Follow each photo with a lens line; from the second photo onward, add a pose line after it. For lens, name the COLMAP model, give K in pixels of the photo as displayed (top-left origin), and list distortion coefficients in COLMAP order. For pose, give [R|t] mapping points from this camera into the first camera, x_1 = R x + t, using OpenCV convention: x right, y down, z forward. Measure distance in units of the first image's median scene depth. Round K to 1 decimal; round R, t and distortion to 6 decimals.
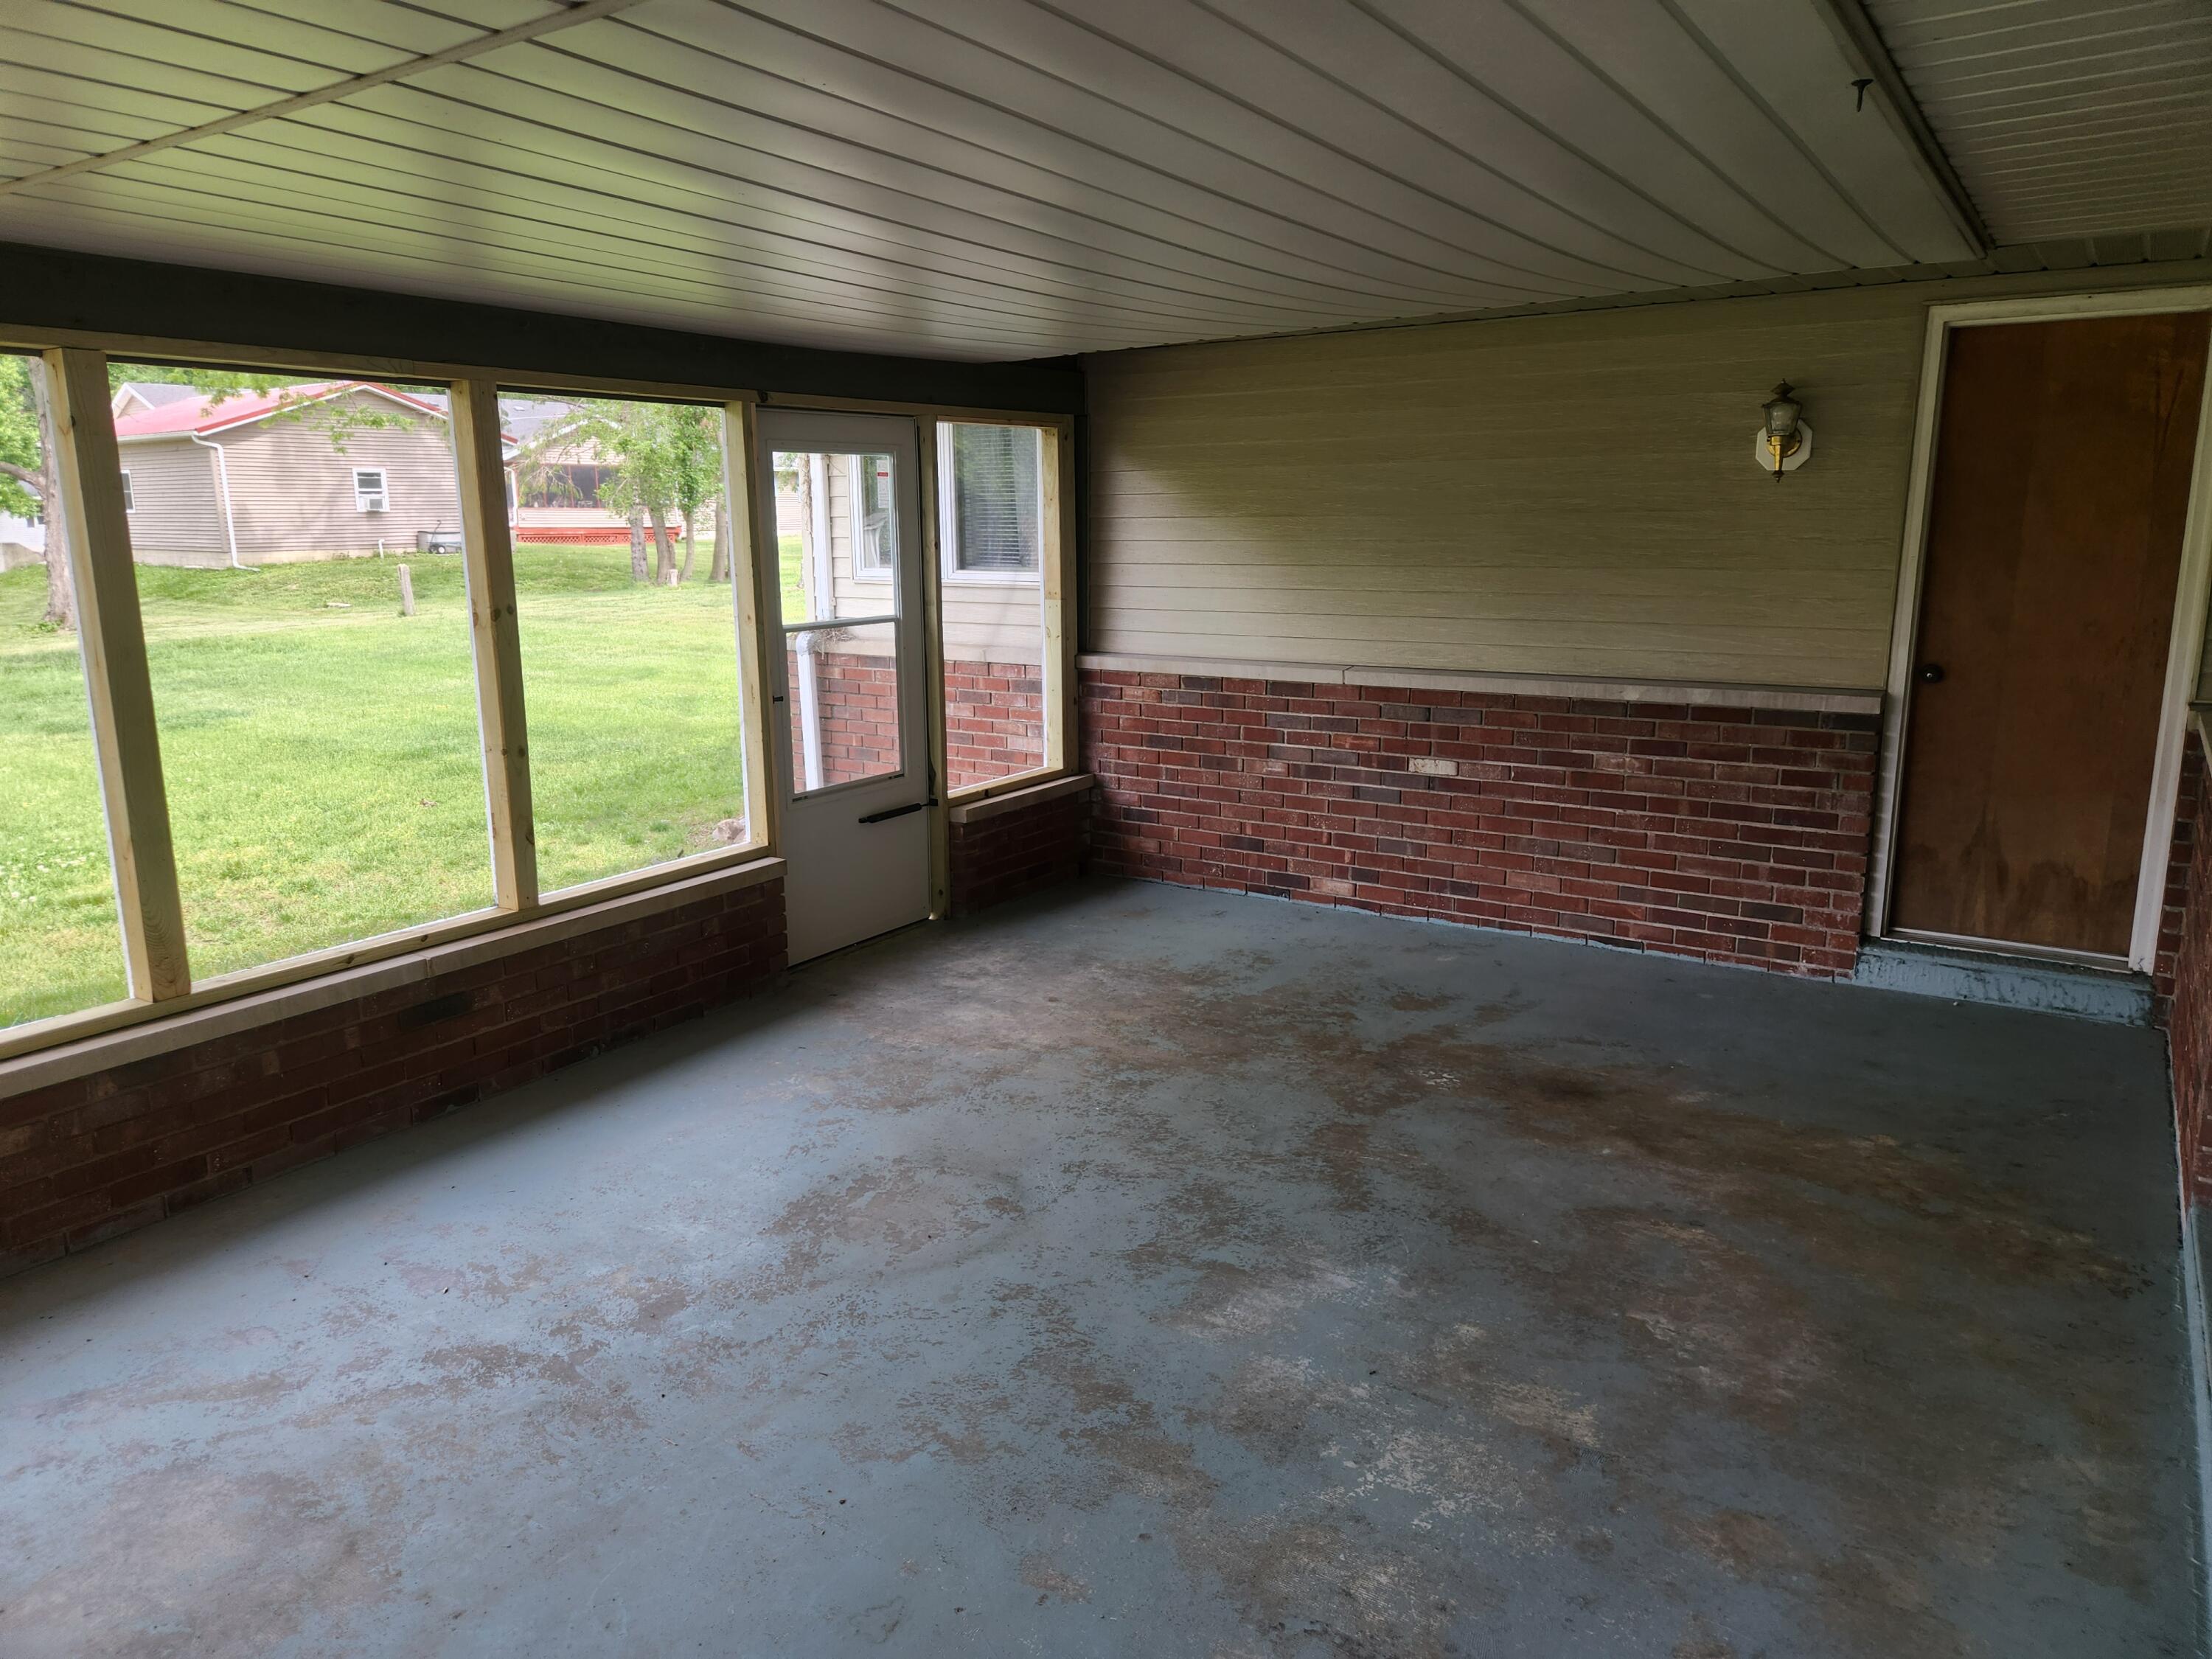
lens RADIAL K [[1475.8, 0, 1067.2], [0, 1475.8, 805.9], [0, 0, 1]] dist [0.070626, -0.059358]
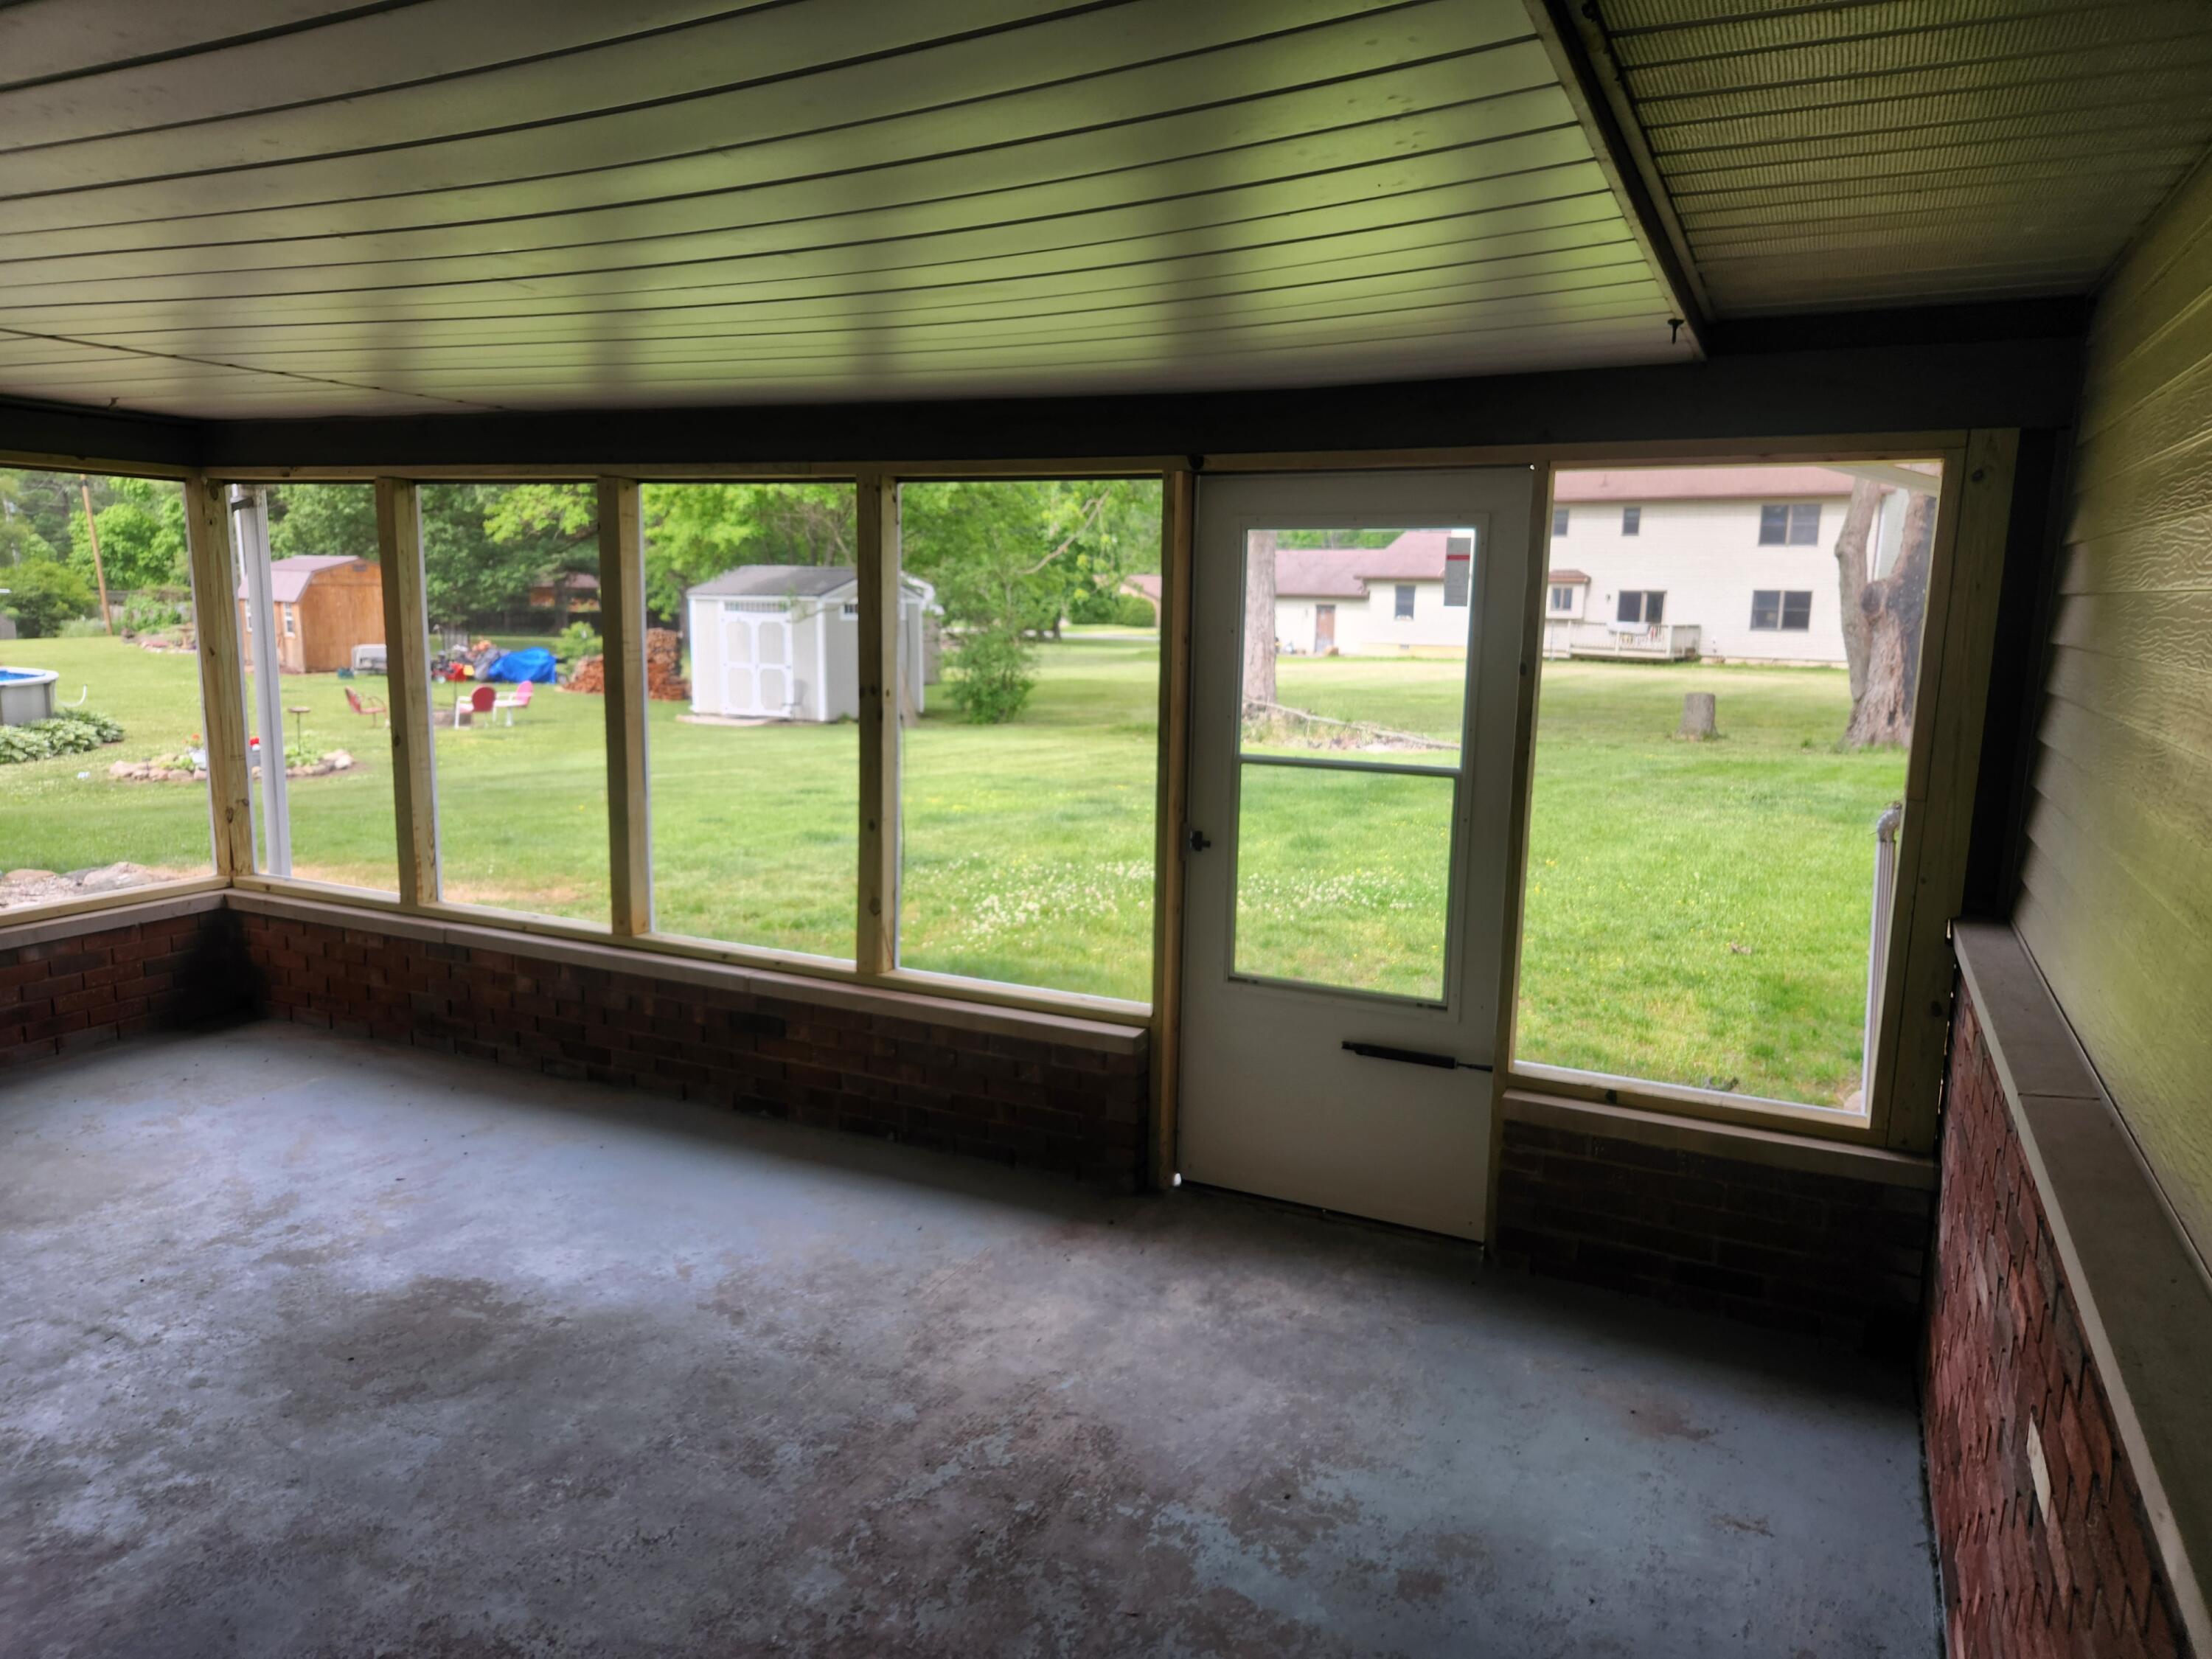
lens RADIAL K [[1475.8, 0, 1094.0], [0, 1475.8, 832.0], [0, 0, 1]] dist [0.070626, -0.059358]
pose [[0.148899, 0.171111, -0.973935, 0.620299], [-0.214956, 0.966964, 0.137023, -0.192634], [0.965206, 0.188950, 0.180761, 0.894295]]
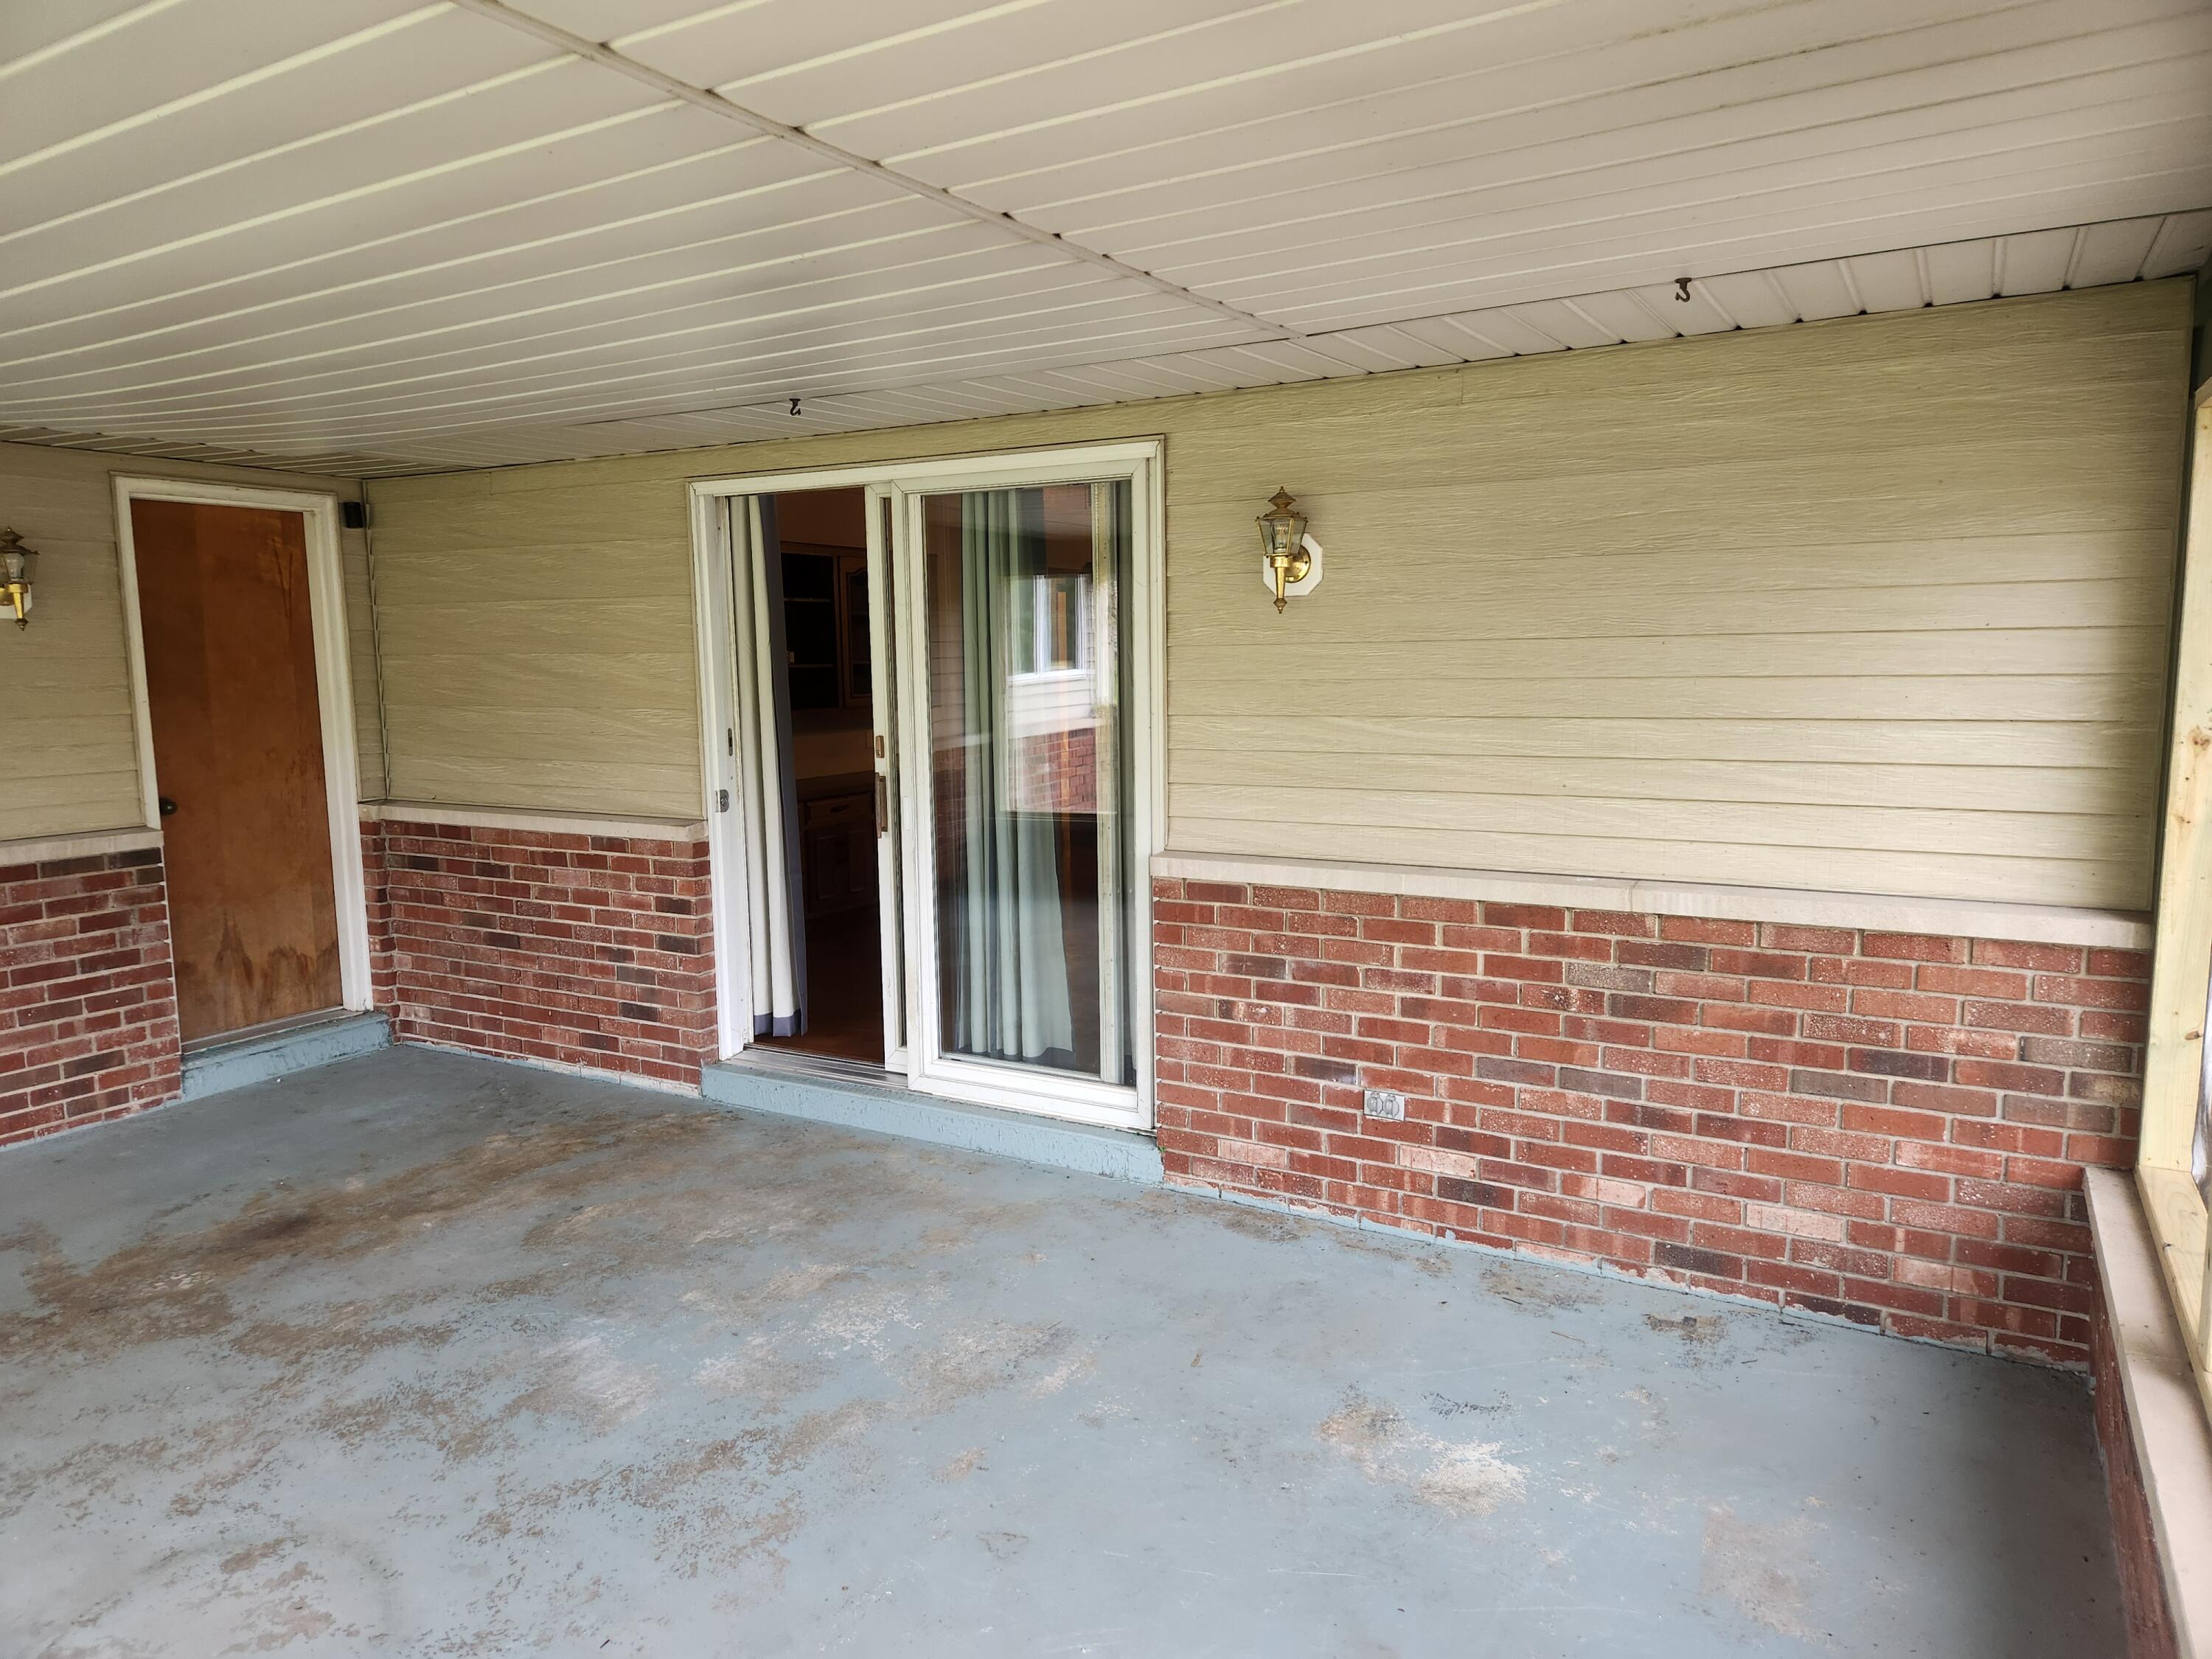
lens RADIAL K [[1475.8, 0, 1114.7], [0, 1475.8, 831.0], [0, 0, 1]] dist [0.070626, -0.059358]
pose [[-0.088571, -0.112357, 0.989713, -0.606500], [0.208872, 0.969431, 0.128747, -0.070818], [-0.973924, 0.218127, -0.062395, 0.415288]]
